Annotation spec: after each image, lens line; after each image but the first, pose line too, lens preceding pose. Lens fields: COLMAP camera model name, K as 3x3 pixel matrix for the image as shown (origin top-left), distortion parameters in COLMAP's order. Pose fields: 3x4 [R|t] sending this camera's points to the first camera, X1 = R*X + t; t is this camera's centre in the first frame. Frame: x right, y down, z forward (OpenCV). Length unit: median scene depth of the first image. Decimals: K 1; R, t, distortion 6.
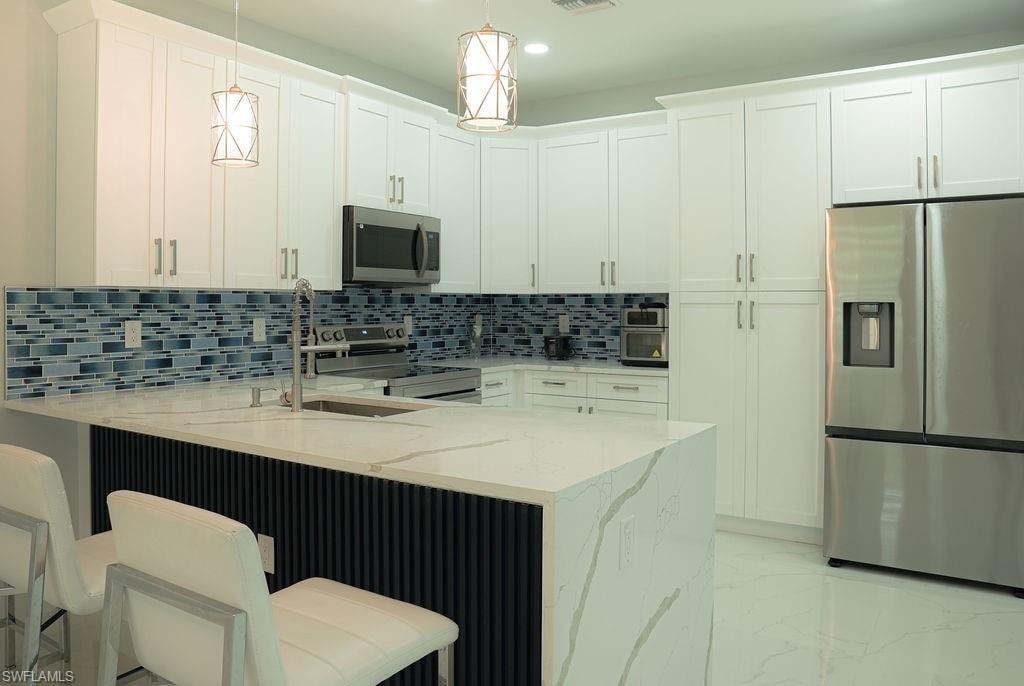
lens RADIAL K [[830.8, 0, 509.0], [0, 830.8, 304.3], [0, 0, 1]] dist [0.011323, 0.022335]
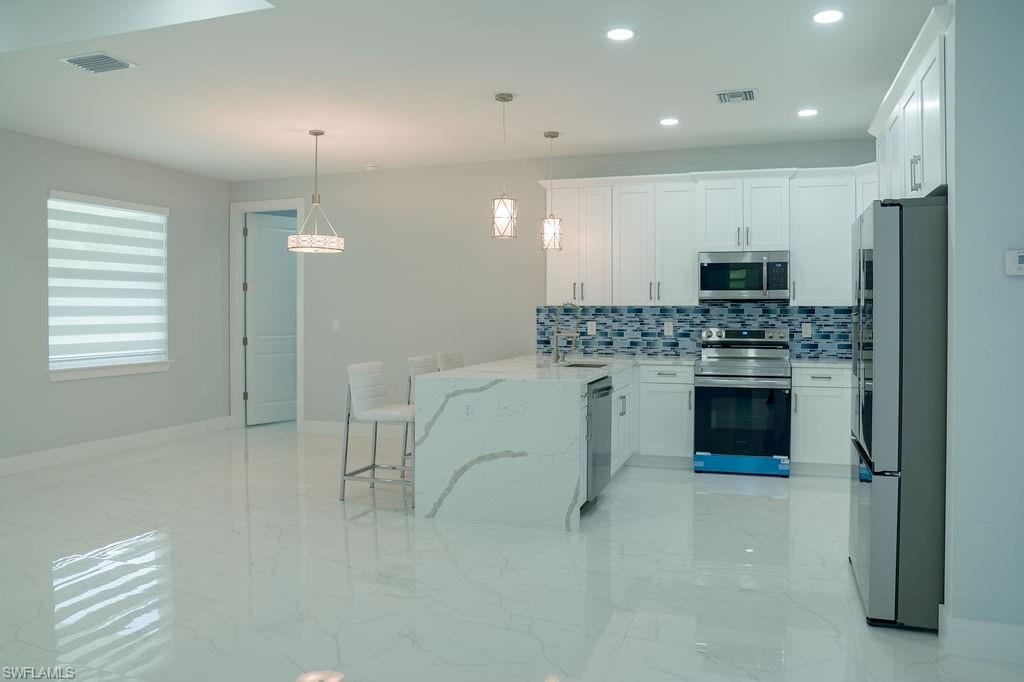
lens RADIAL K [[830.8, 0, 514.8], [0, 830.8, 339.7], [0, 0, 1]] dist [0.011323, 0.022335]
pose [[0.250962, 0.032040, -0.967466, 1.378250], [-0.003831, 0.999477, 0.032107, -0.000762], [0.967989, -0.004351, 0.250954, 0.278123]]
